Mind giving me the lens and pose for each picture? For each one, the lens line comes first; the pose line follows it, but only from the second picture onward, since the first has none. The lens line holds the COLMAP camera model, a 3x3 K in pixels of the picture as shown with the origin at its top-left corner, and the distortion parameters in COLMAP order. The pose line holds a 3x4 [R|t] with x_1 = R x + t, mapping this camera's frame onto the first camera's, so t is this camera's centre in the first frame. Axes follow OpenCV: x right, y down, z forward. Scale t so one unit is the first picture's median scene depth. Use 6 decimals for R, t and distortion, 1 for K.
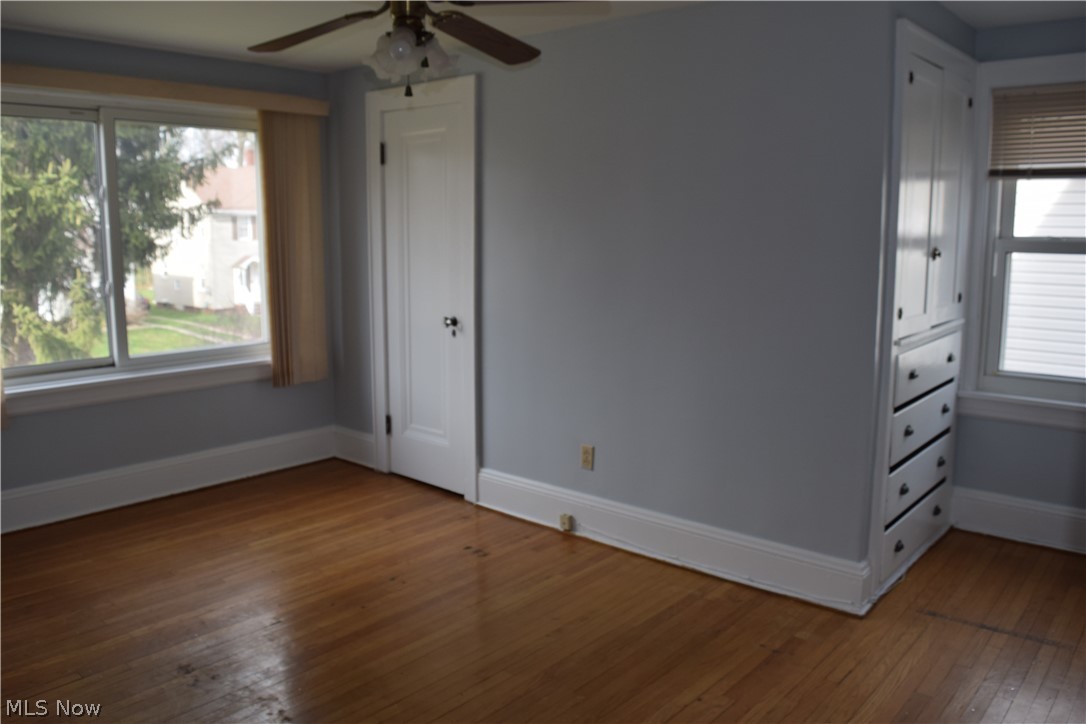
lens RADIAL K [[899.8, 0, 543.0], [0, 899.8, 362.0], [0, 0, 1]] dist [-0.009817, -0.006144]
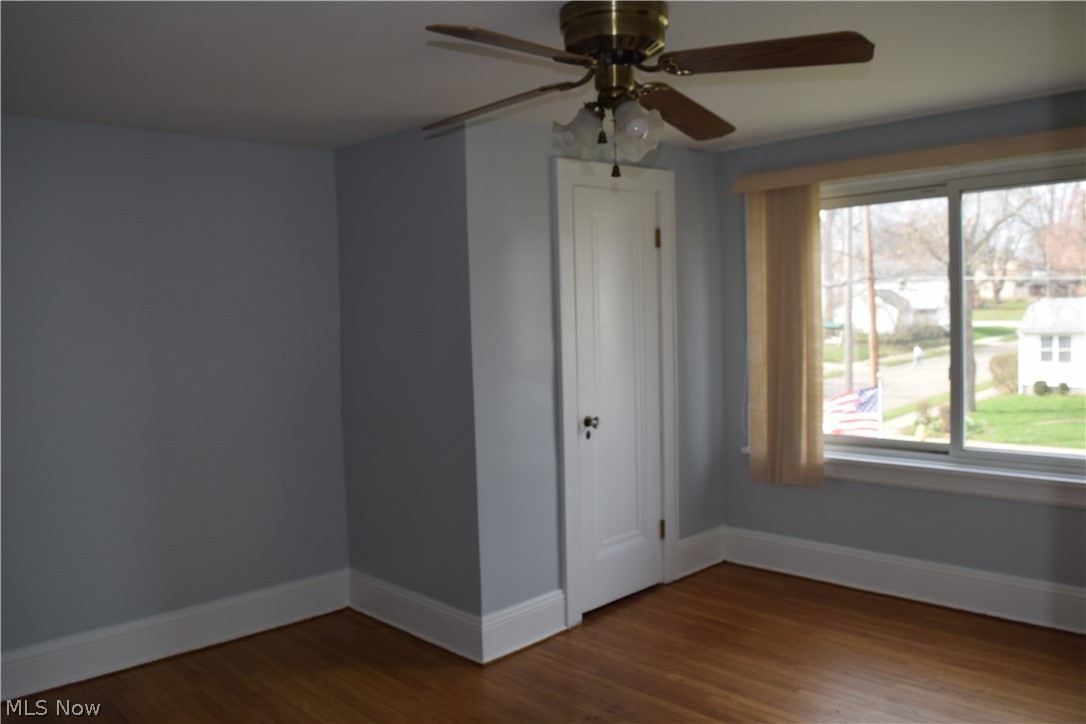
lens RADIAL K [[899.8, 0, 543.0], [0, 899.8, 362.0], [0, 0, 1]] dist [-0.009817, -0.006144]
pose [[-0.077645, 0.060824, -0.995124, 0.502267], [-0.118264, 0.990528, 0.069770, -0.111596], [0.989942, 0.123105, -0.069716, 0.674966]]
